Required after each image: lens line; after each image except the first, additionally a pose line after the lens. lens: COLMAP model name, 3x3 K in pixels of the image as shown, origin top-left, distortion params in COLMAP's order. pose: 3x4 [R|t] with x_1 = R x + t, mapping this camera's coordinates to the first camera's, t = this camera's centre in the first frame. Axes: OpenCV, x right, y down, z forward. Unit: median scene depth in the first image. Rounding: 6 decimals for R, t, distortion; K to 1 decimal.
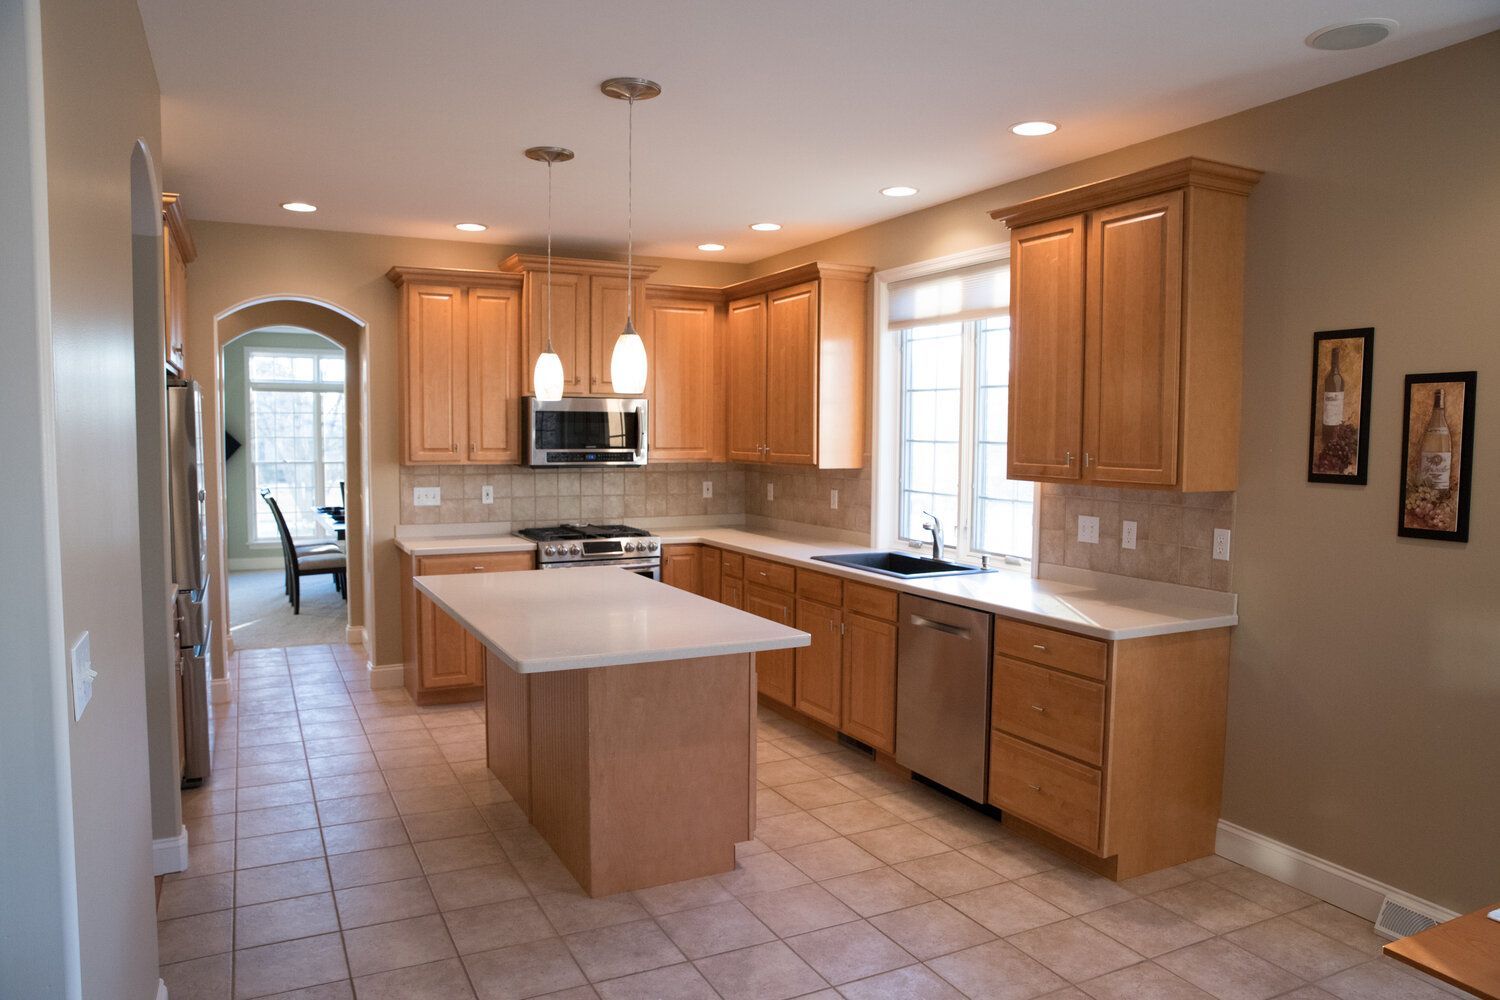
lens RADIAL K [[1012.7, 0, 747.2], [0, 1012.7, 501.4], [0, 0, 1]] dist [-0.052660, 0.022324]
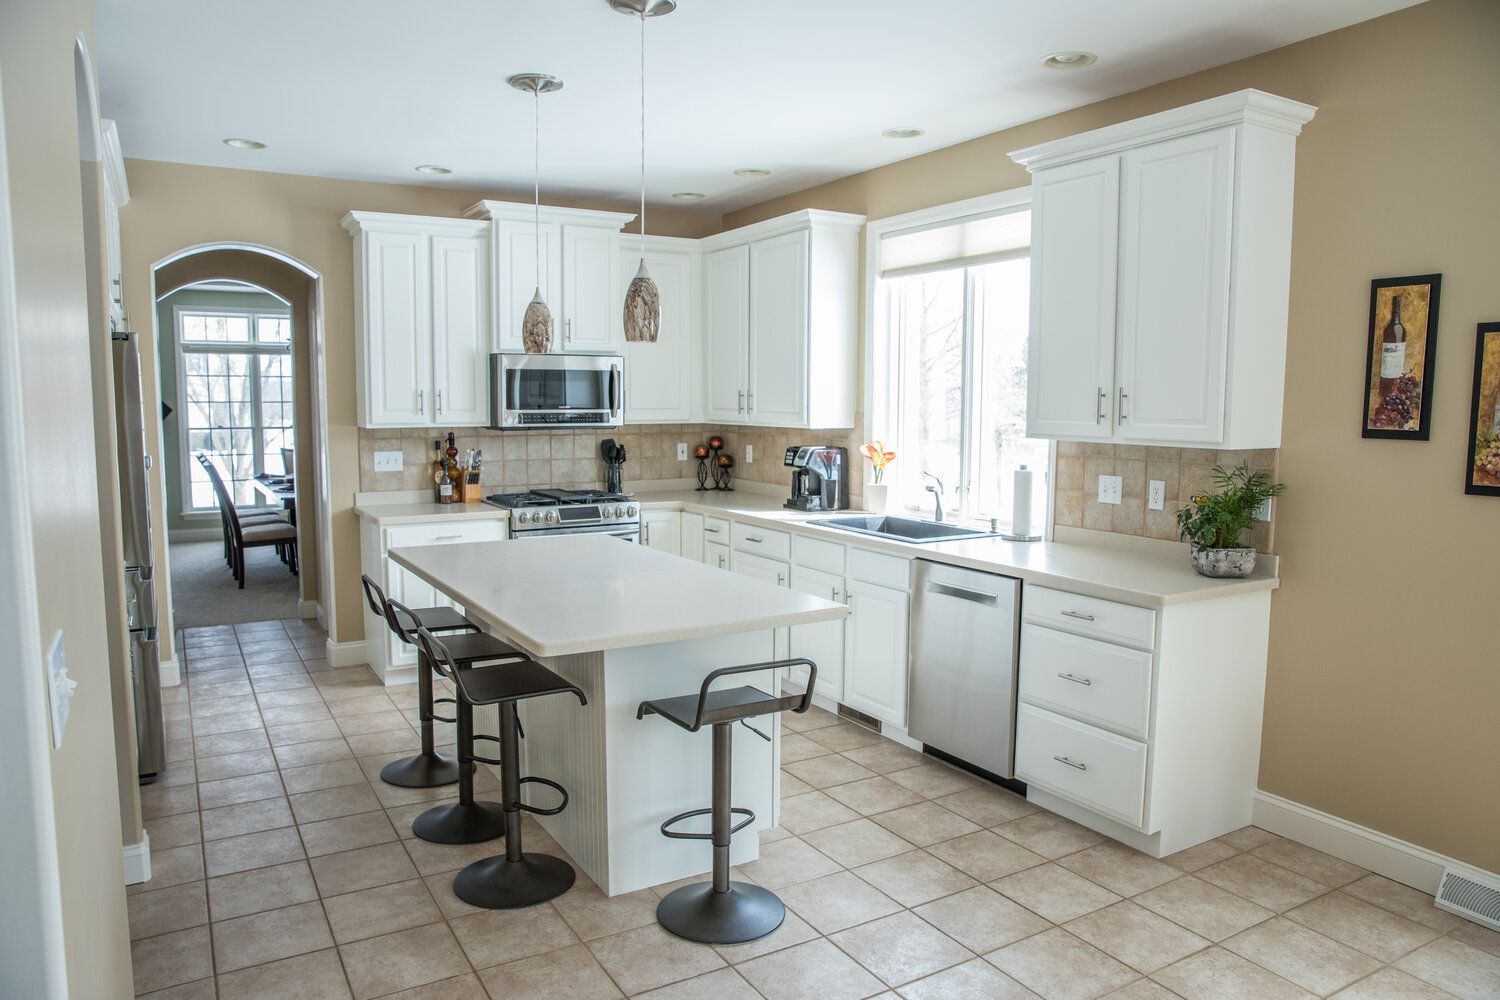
lens RADIAL K [[1012.7, 0, 751.9], [0, 1012.7, 499.4], [0, 0, 1]] dist [-0.052660, 0.022324]
pose [[0.997802, -0.009899, 0.065516, -0.071030], [0.007699, 0.999400, 0.033759, 0.002265], [-0.065811, -0.033180, 0.997280, 0.077187]]
